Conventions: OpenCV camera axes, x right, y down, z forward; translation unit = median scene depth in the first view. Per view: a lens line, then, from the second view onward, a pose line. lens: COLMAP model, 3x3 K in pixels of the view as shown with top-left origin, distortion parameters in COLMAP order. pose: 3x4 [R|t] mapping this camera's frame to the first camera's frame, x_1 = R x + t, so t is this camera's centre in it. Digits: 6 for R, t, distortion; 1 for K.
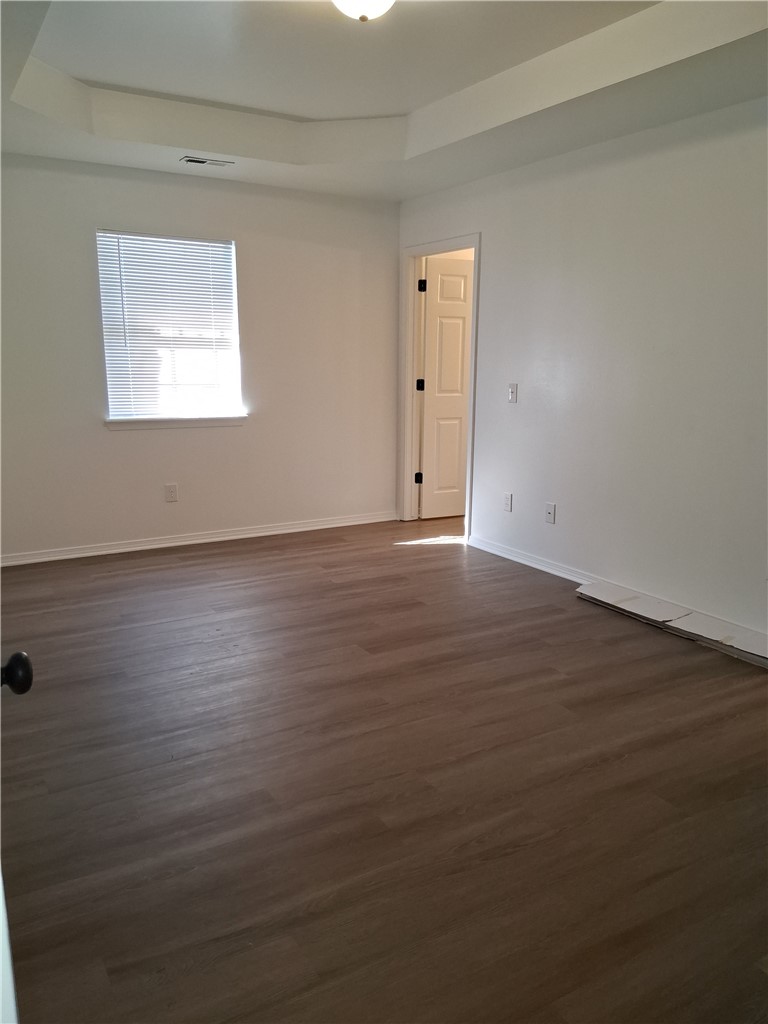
lens RADIAL K [[765.9, 0, 385.2], [0, 765.9, 512.2], [0, 0, 1]] dist [-0.005516, -0.013785]
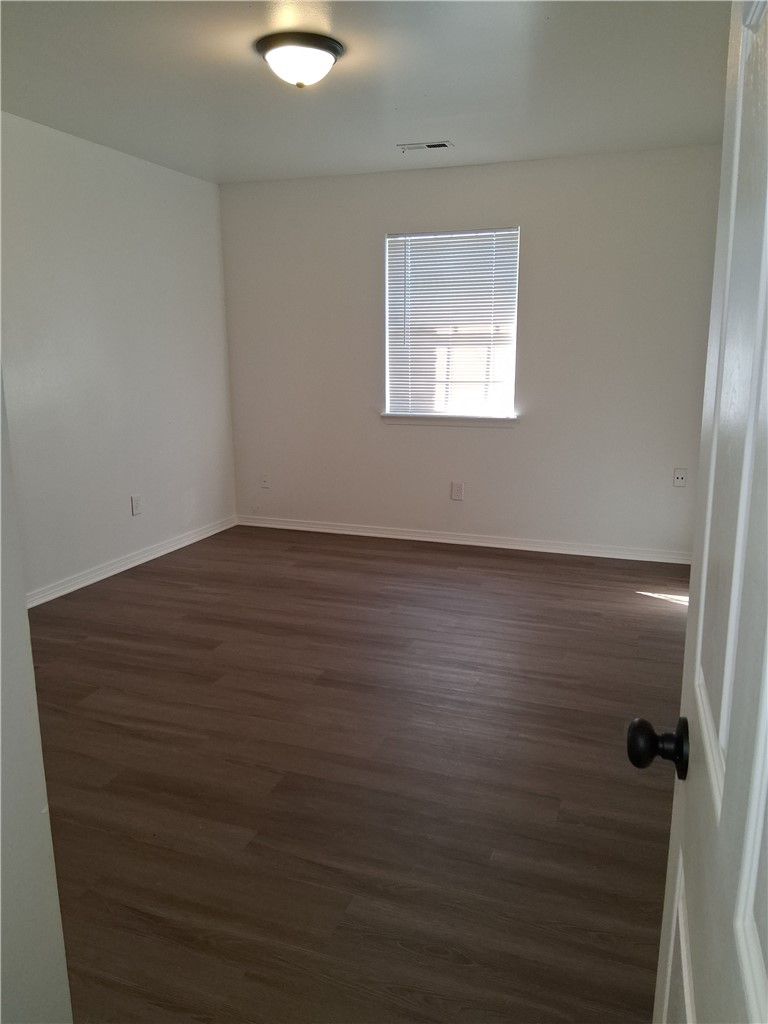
lens RADIAL K [[765.9, 0, 382.3], [0, 765.9, 511.5], [0, 0, 1]] dist [-0.005516, -0.013785]
pose [[0.631062, 0.146544, -0.761765, 0.449761], [-0.136271, 0.987666, 0.077112, -0.067058], [0.763670, 0.055144, 0.643248, 0.310985]]
